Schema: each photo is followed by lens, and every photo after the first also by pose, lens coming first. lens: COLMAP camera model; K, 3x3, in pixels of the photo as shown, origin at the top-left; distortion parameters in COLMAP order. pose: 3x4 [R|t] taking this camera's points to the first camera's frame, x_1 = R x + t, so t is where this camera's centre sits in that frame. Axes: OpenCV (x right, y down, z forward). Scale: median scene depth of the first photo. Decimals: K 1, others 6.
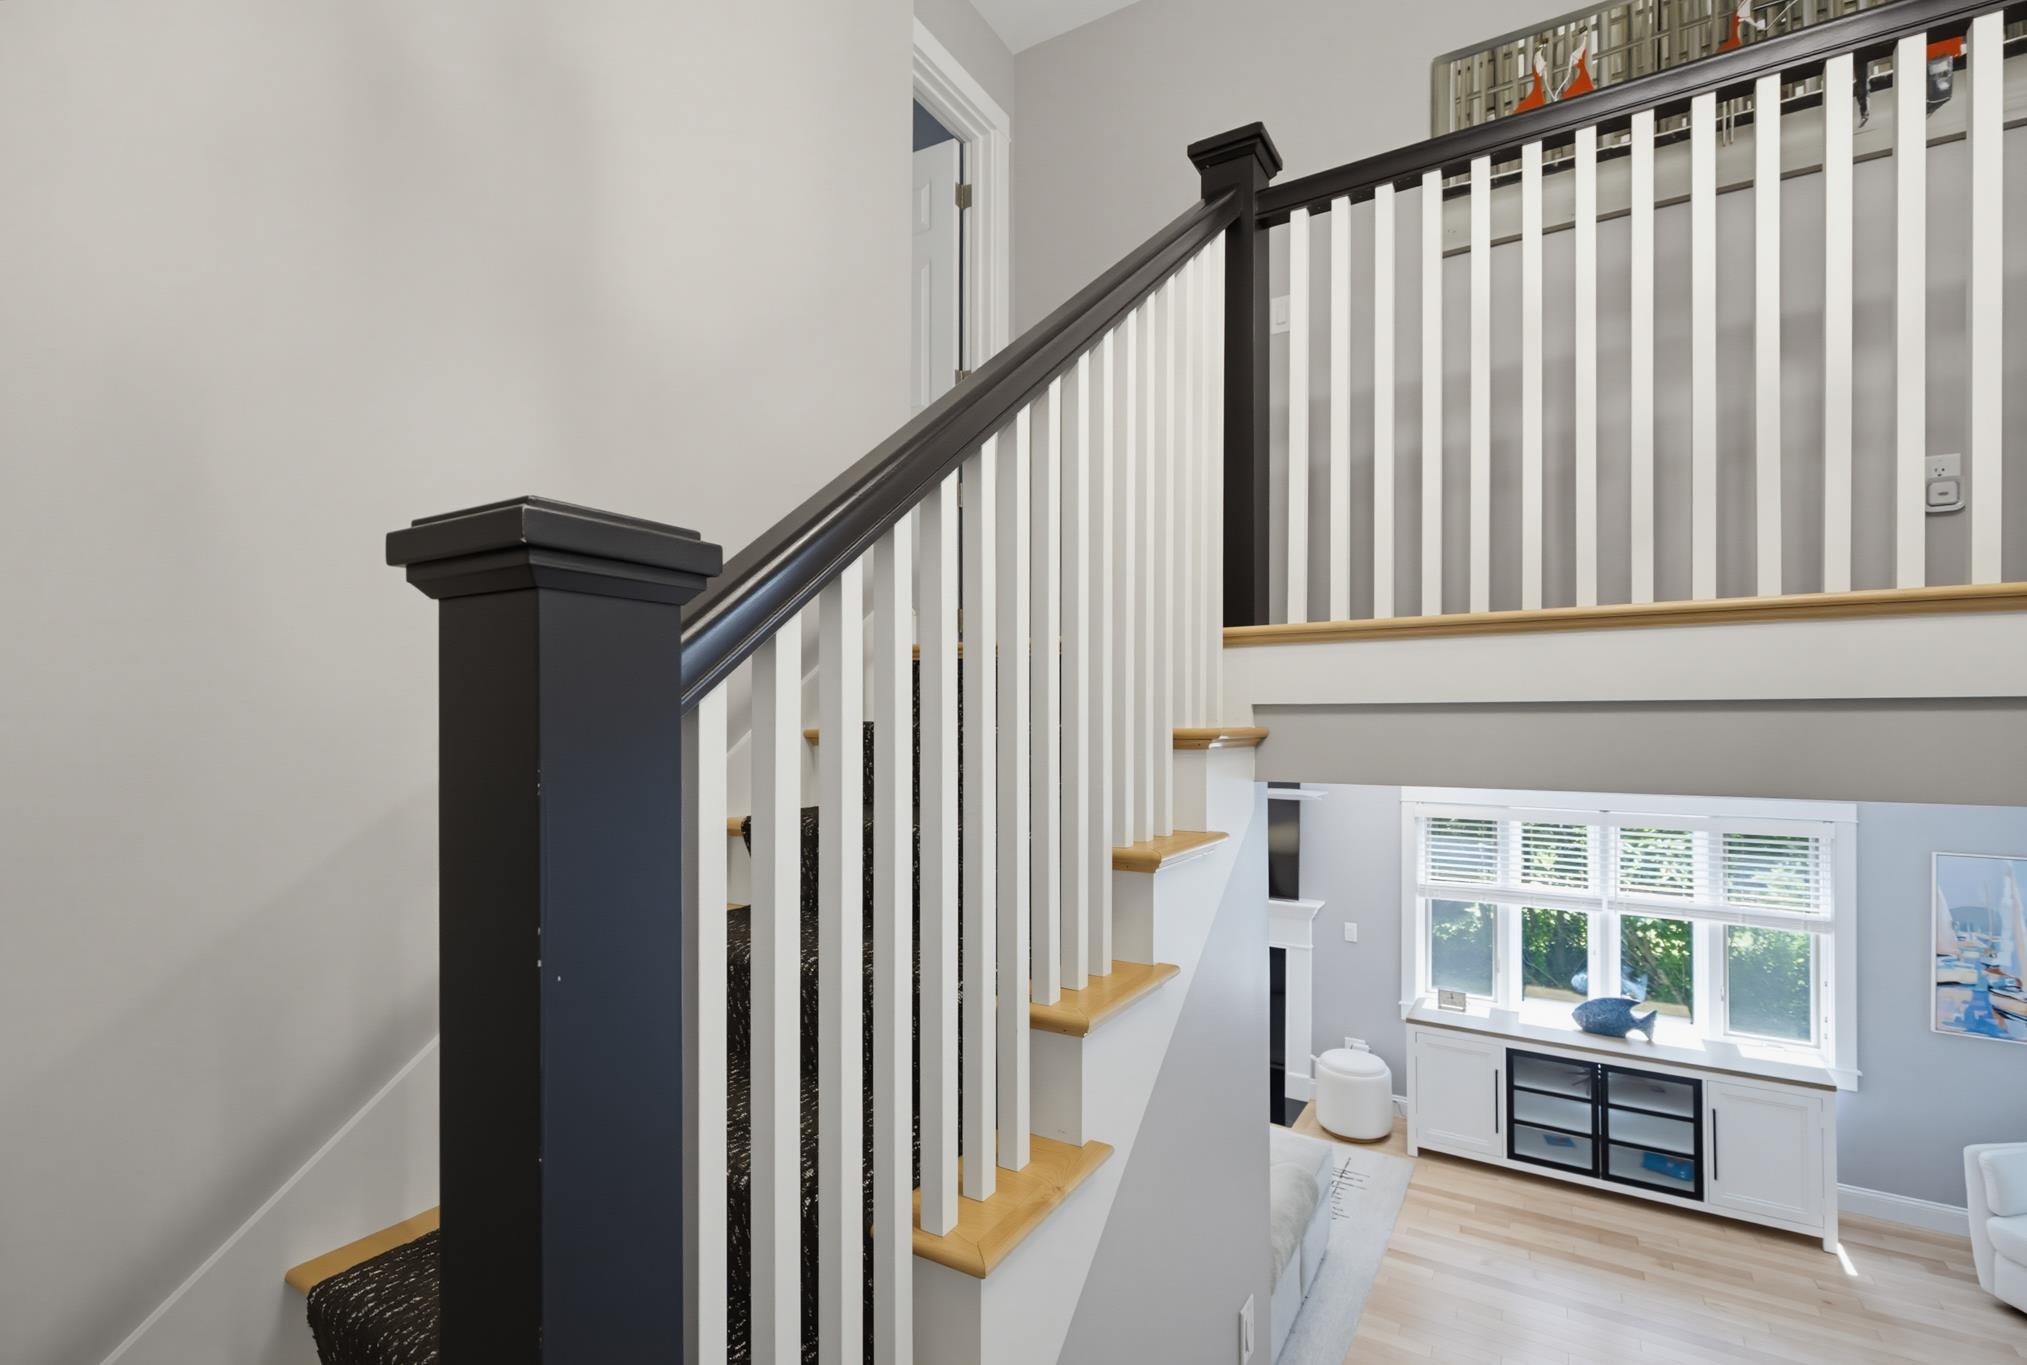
lens RADIAL K [[914.4, 0, 1023.2], [0, 914.4, 725.7], [0, 0, 1]] dist [0.001386, -0.002463]
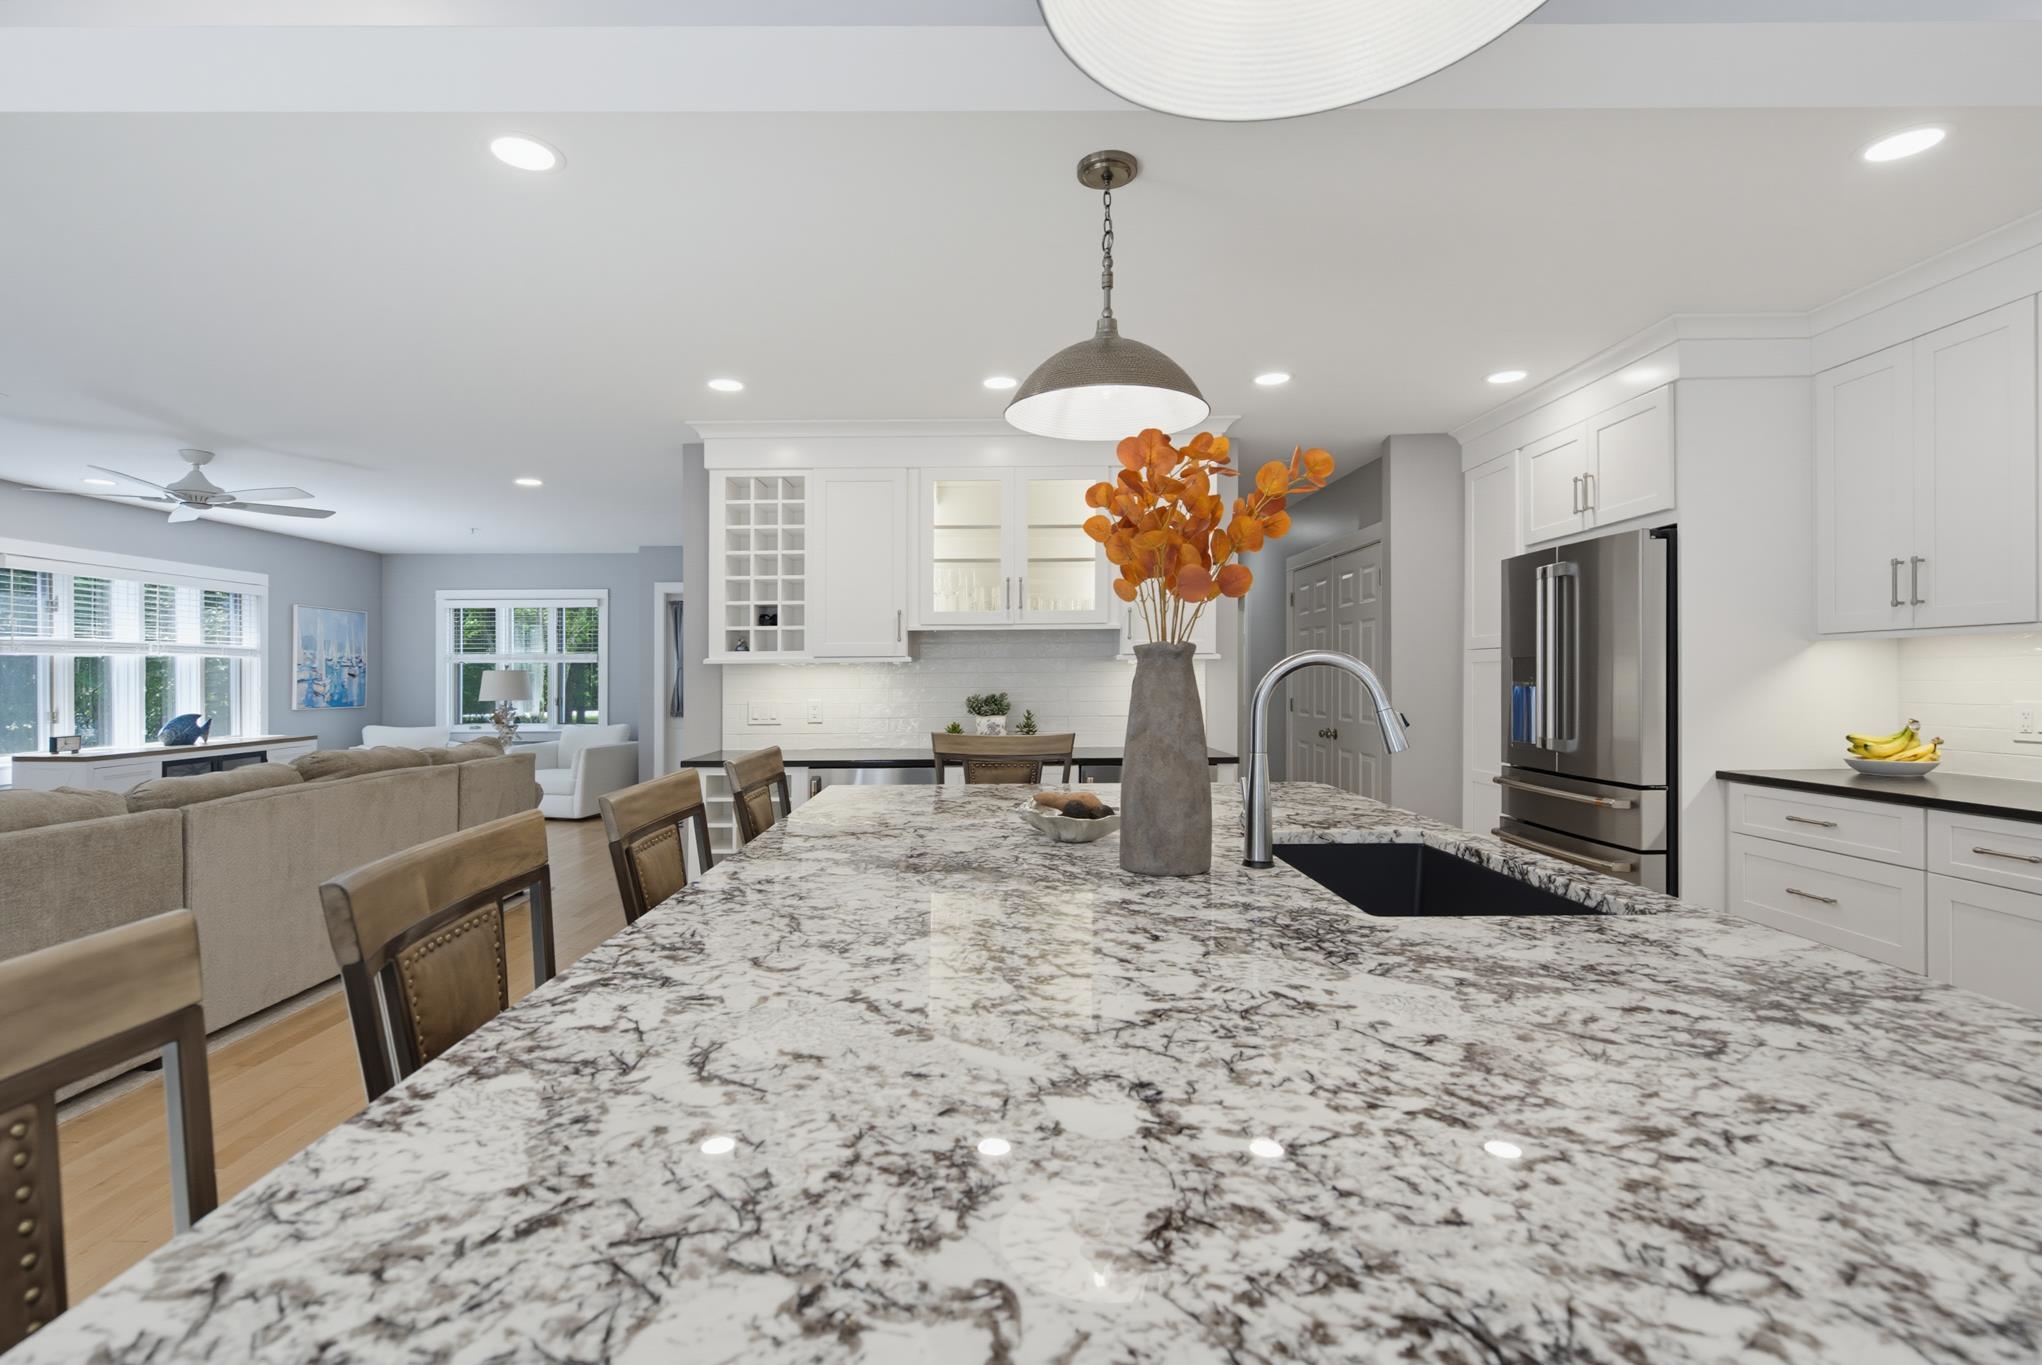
lens RADIAL K [[921.1, 0, 993.9], [0, 921.1, 673.4], [0, 0, 1]] dist [0.001386, -0.002463]
pose [[-0.529675, -0.003947, 0.848191, -1.174199], [0.000432, 0.999988, 0.004924, 0.263001], [-0.848200, 0.002974, -0.529667, 0.815905]]
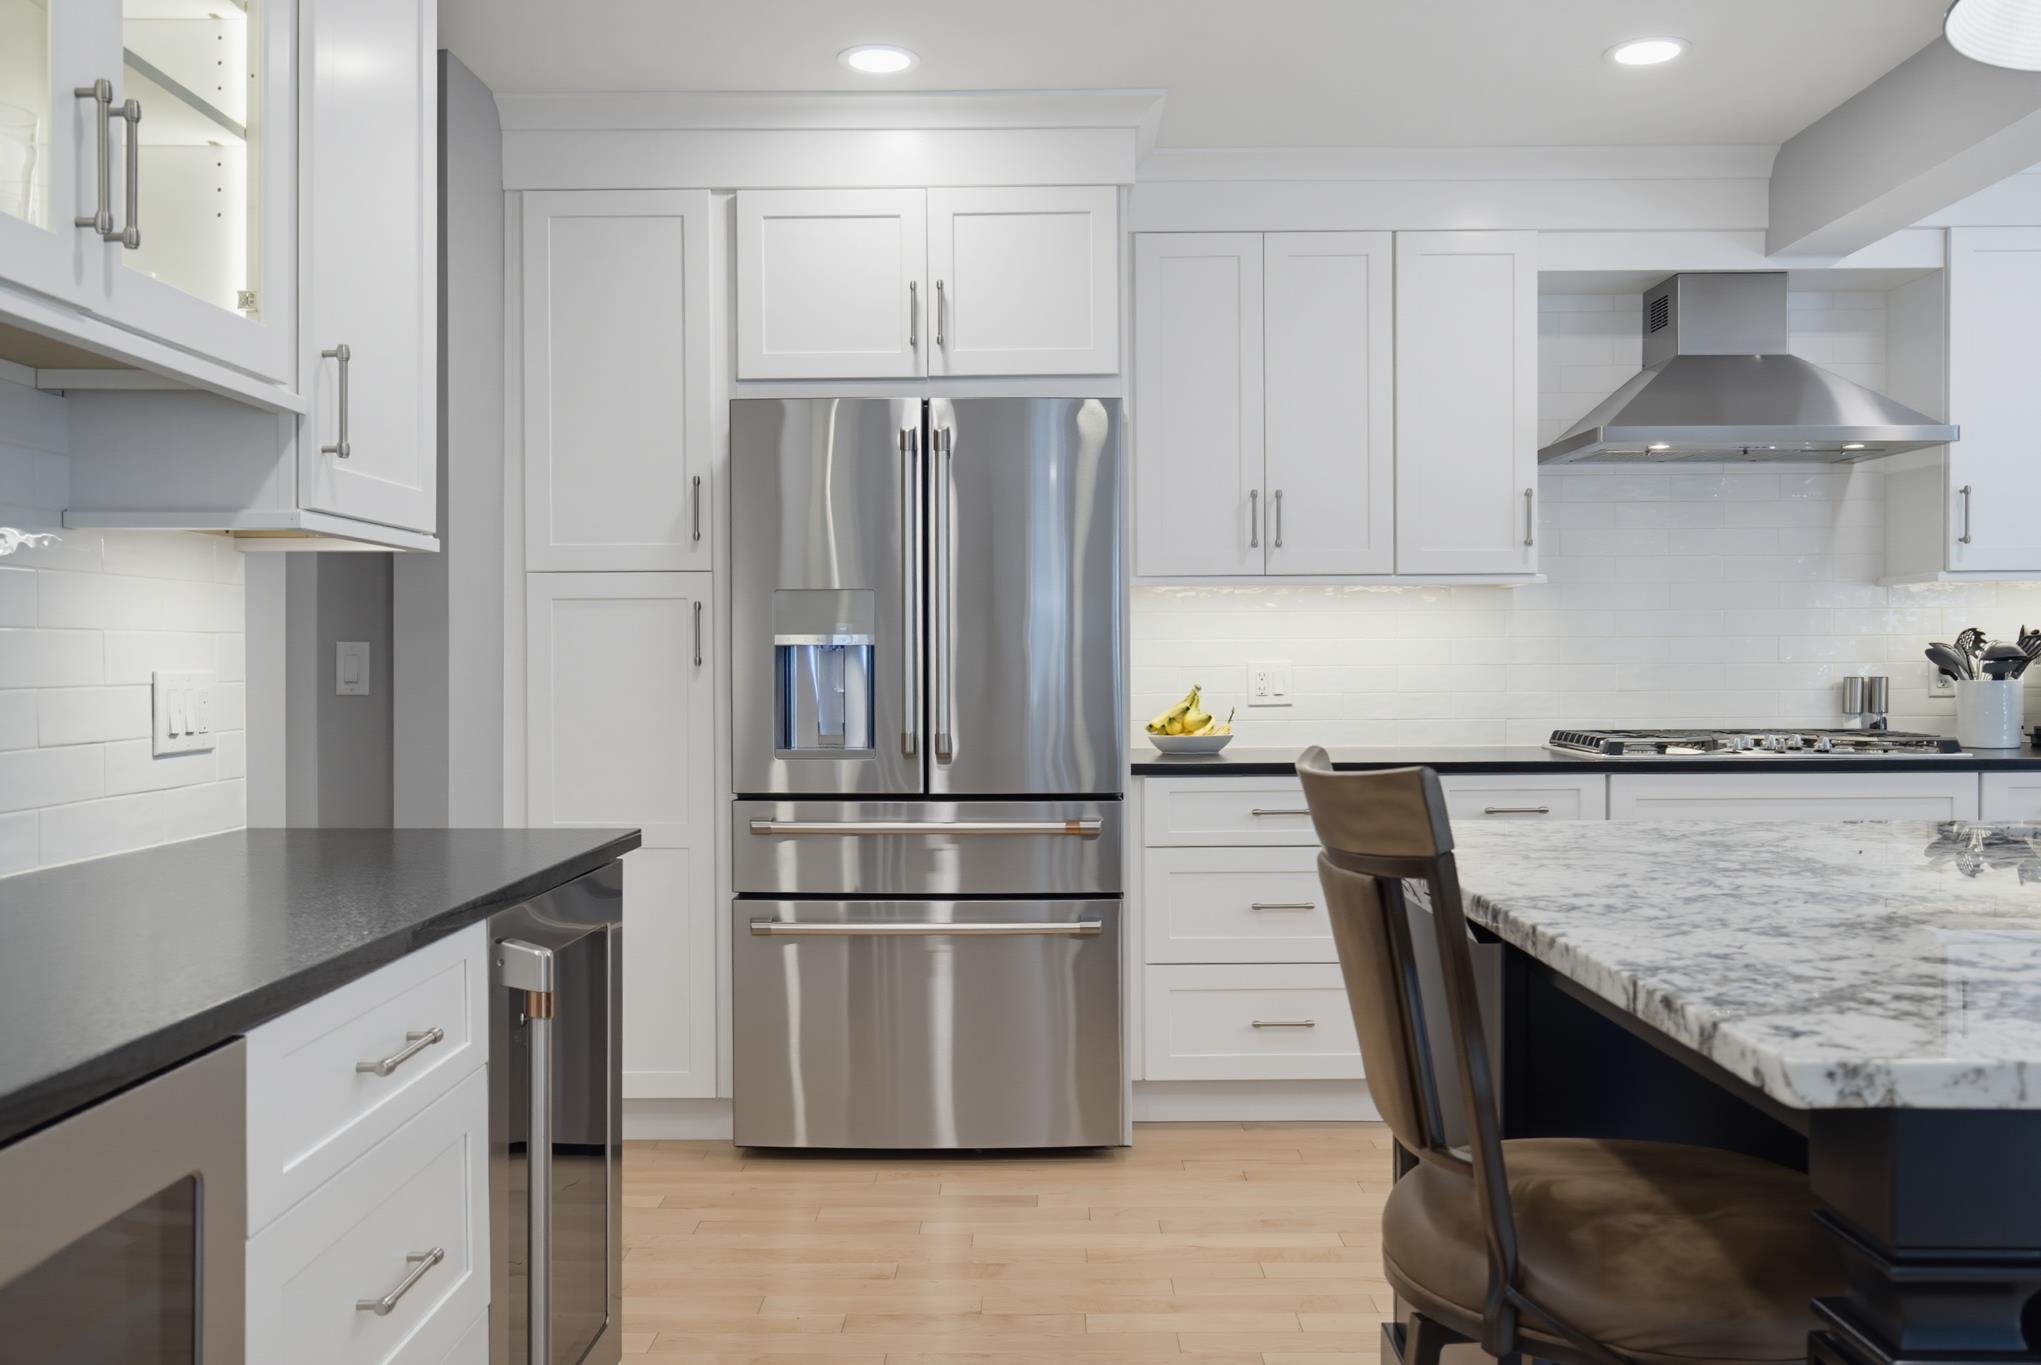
lens RADIAL K [[1689.2, 0, 1011.3], [0, 1689.2, 679.9], [0, 0, 1]] dist [-0.013134, 0.016146]
pose [[-0.856342, -0.004004, -0.516394, -0.340042], [-0.006610, 0.999973, 0.003208, 0.294811], [0.516367, 0.006161, -0.856345, 0.708691]]
